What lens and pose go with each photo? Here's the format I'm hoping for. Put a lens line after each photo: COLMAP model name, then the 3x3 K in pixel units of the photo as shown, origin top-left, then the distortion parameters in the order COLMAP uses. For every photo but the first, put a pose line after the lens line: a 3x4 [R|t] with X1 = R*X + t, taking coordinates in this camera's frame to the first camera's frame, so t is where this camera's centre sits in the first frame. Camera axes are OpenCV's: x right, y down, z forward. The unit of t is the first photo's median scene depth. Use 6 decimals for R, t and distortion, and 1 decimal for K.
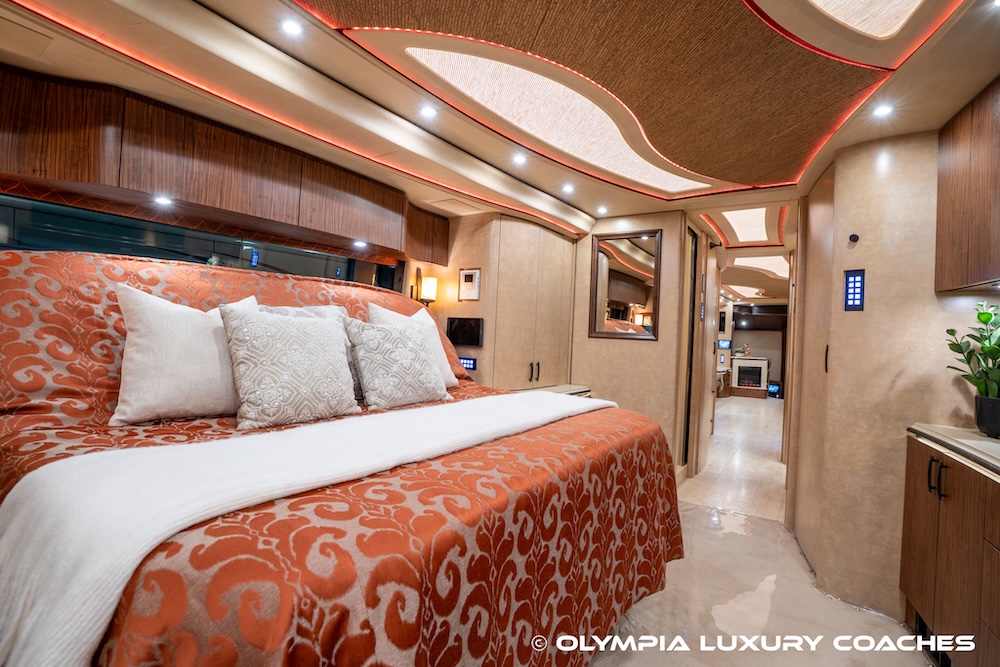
lens RADIAL K [[465.5, 0, 502.6], [0, 465.5, 329.5], [0, 0, 1]] dist [-0.071604, 0.028051]
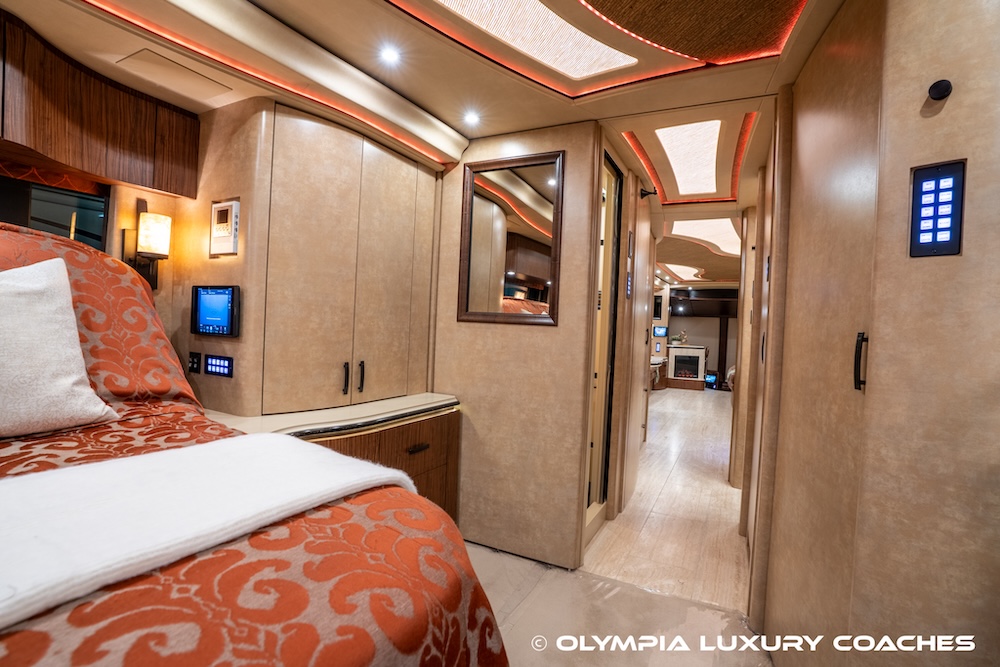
lens RADIAL K [[465.5, 0, 502.6], [0, 465.5, 329.5], [0, 0, 1]] dist [-0.071604, 0.028051]
pose [[0.992796, -0.002405, 0.119796, 0.186237], [-0.000769, 0.999650, 0.026442, 0.012413], [-0.119818, -0.026344, 0.992446, 0.376483]]
